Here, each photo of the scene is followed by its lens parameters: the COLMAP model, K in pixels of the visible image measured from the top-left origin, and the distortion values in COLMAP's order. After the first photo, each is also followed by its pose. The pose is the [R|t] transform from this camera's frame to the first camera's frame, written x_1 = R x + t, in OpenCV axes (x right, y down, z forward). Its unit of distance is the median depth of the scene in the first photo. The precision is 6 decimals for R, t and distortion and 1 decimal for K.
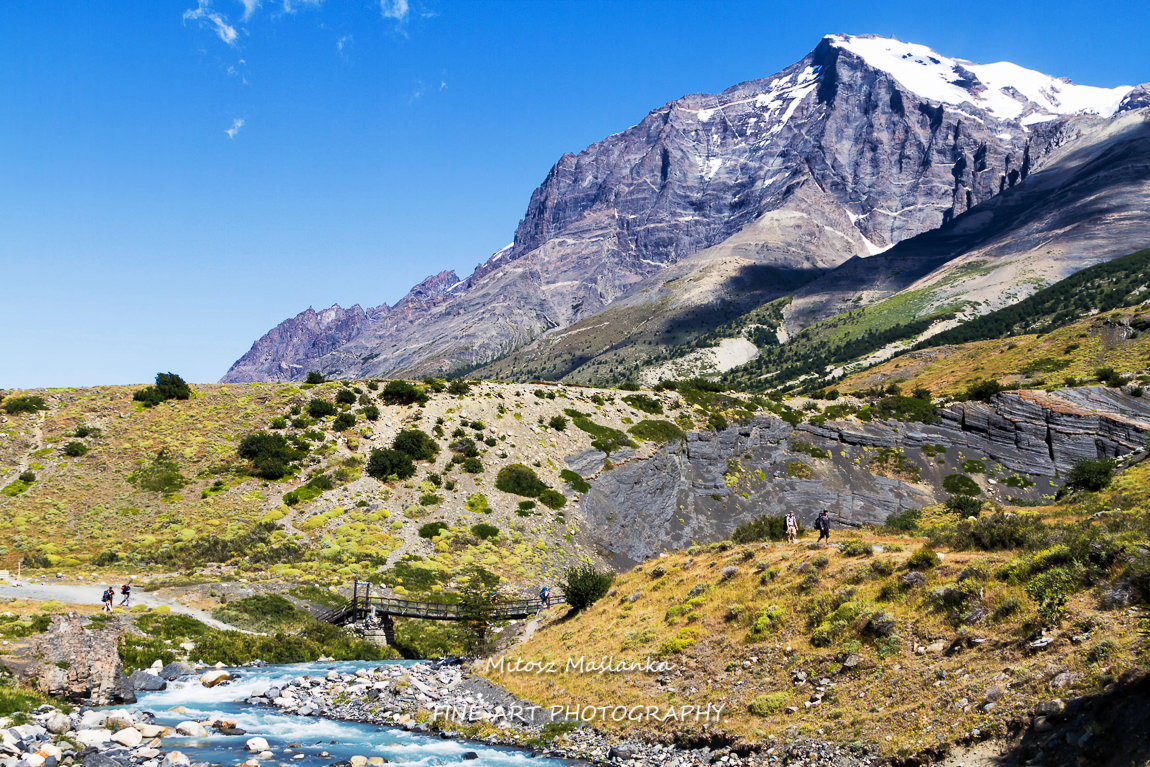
lens RADIAL K [[1334.5, 0, 572.8], [0, 1334.5, 384.7], [0, 0, 1]] dist [0.038923, 0.000000]
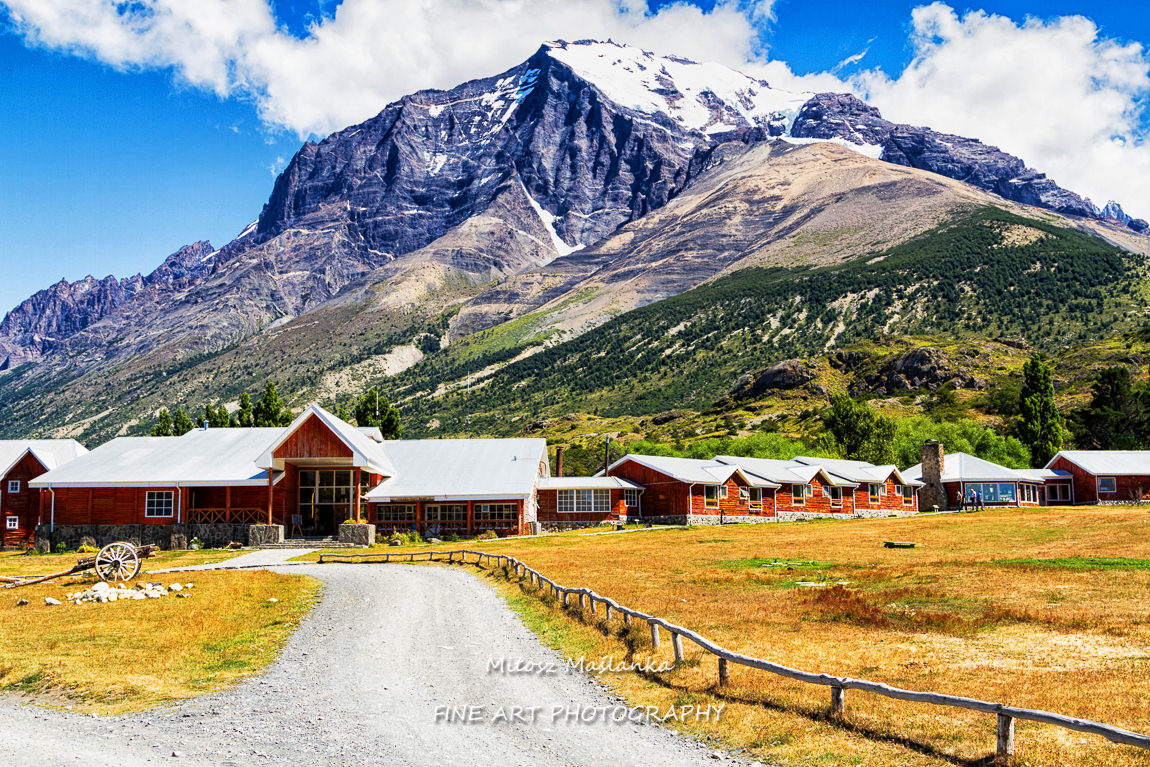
lens RADIAL K [[1409.5, 0, 576.8], [0, 1409.5, 382.3], [0, 0, 1]] dist [-0.005379, 0.000000]
pose [[0.989385, -0.006147, 0.145188, 0.051668], [0.000316, 0.999193, 0.040155, -0.031225], [-0.145317, -0.039683, 0.988589, -0.184748]]
